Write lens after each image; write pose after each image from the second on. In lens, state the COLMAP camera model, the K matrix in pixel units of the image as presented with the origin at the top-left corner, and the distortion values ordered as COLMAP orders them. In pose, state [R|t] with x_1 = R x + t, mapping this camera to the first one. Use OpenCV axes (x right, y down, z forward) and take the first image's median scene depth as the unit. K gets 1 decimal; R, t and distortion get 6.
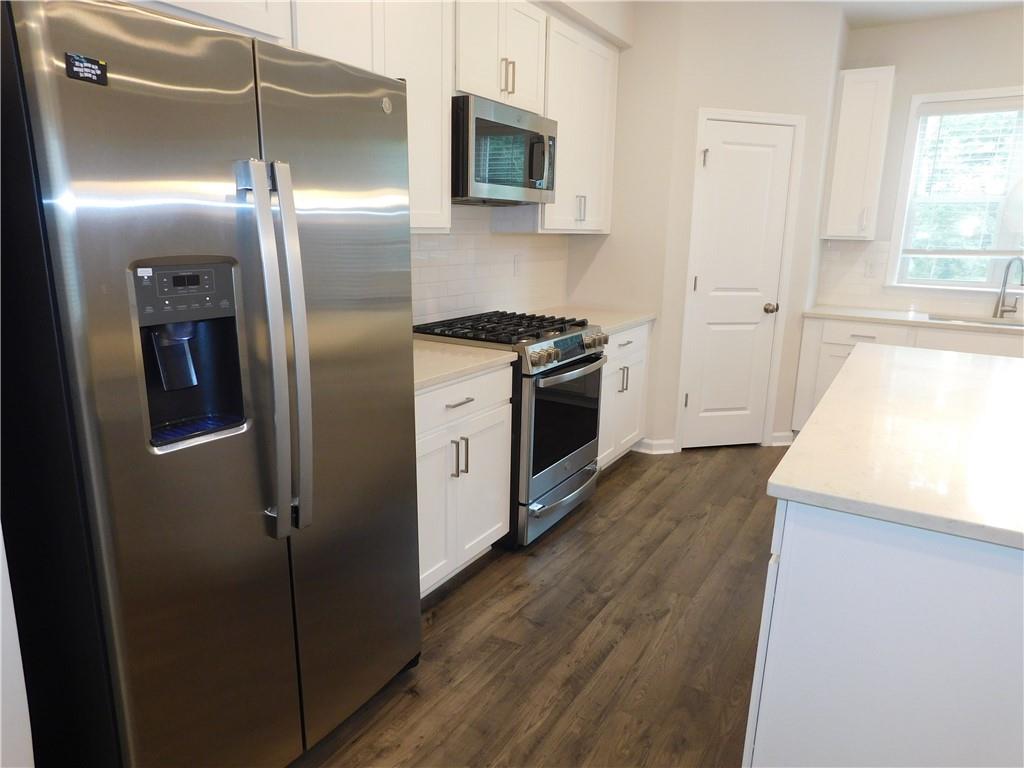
lens RADIAL K [[685.2, 0, 512.0], [0, 685.2, 384.0], [0, 0, 1]] dist [-0.052431, 0.050293]
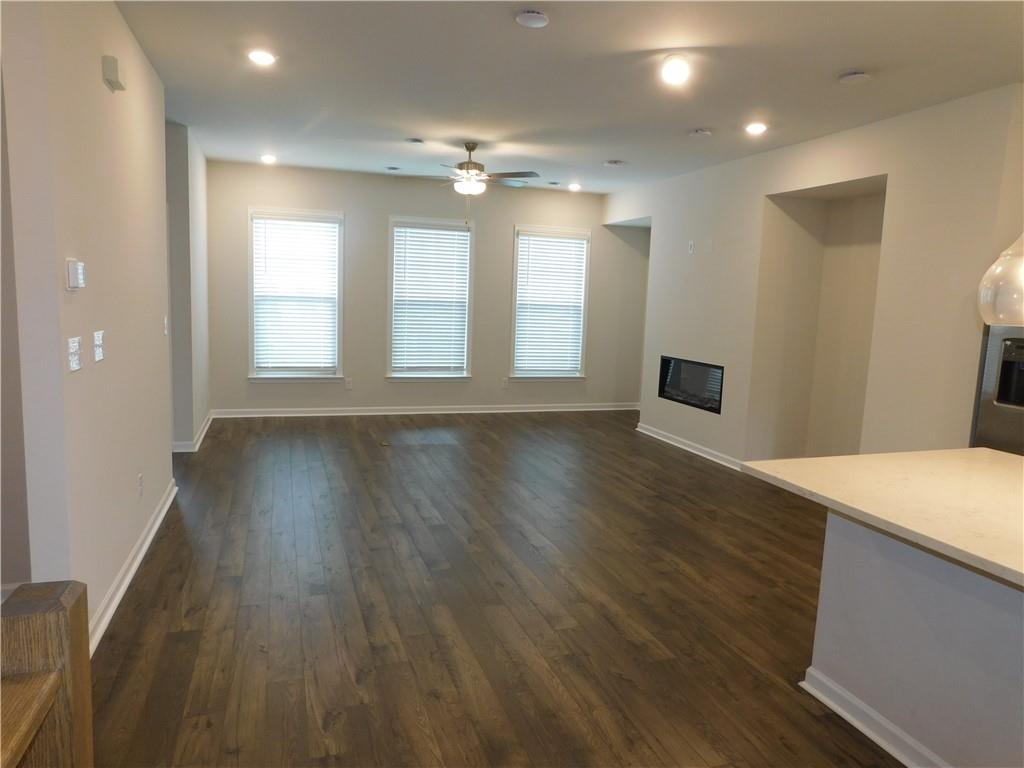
lens RADIAL K [[685.2, 0, 512.0], [0, 685.2, 384.0], [0, 0, 1]] dist [-0.052431, 0.050293]
pose [[-0.645987, 0.051351, -0.761619, 1.107621], [-0.222614, 0.941692, 0.252308, -0.091126], [0.730167, 0.332535, -0.596889, 0.437395]]
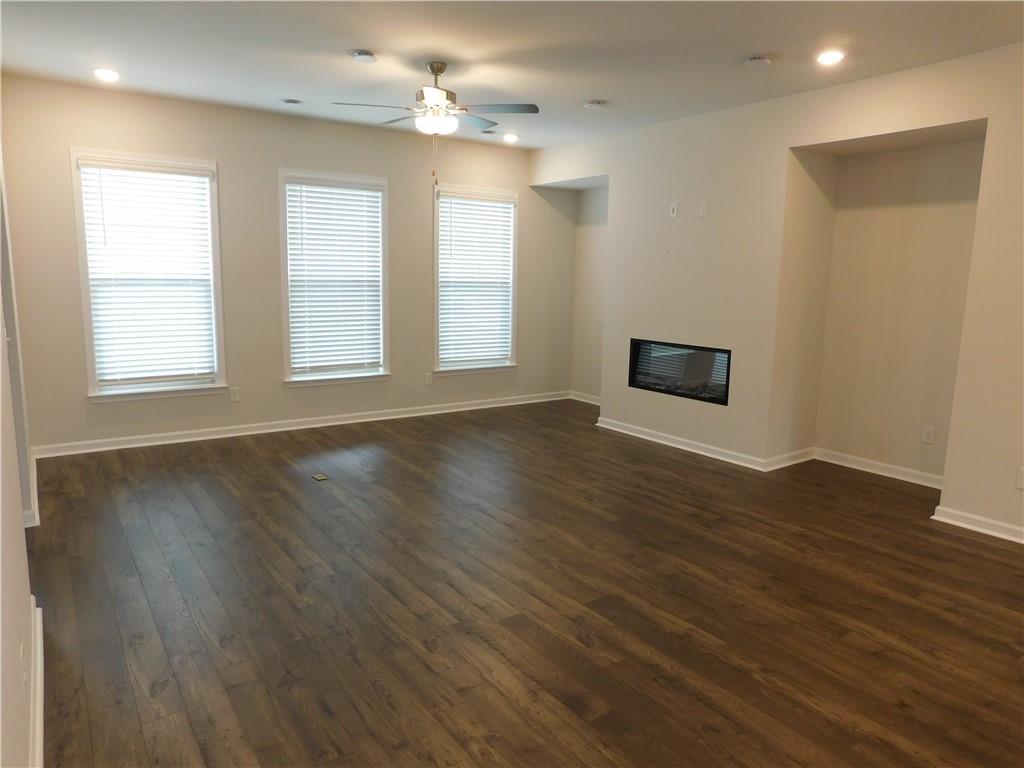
lens RADIAL K [[685.2, 0, 512.0], [0, 685.2, 384.0], [0, 0, 1]] dist [-0.052431, 0.050293]
pose [[-0.404293, 0.113991, -0.907499, 0.984192], [-0.233234, 0.946552, 0.222803, 0.038580], [0.884392, 0.301737, -0.356098, -0.104879]]
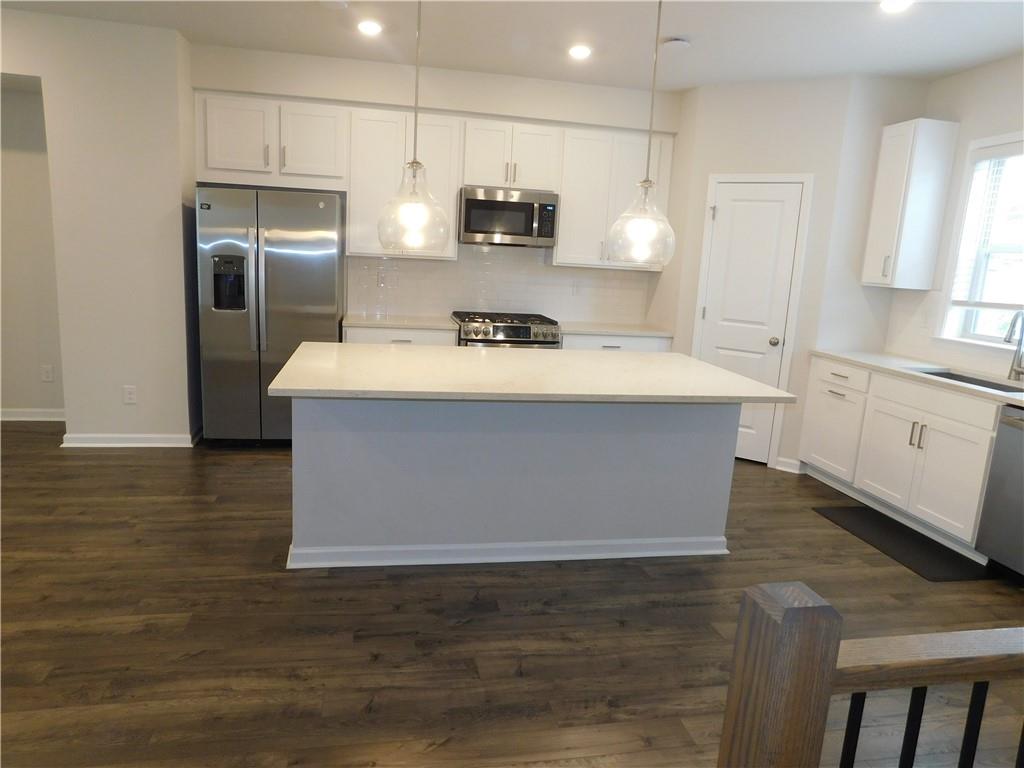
lens RADIAL K [[676.1, 0, 514.8], [0, 676.1, 384.5], [0, 0, 1]] dist [-0.074265, 0.057822]
pose [[0.671009, 0.154855, -0.725098, 1.126215], [-0.206615, 0.978262, 0.017720, 0.034443], [0.712080, 0.137926, 0.688418, -0.075537]]
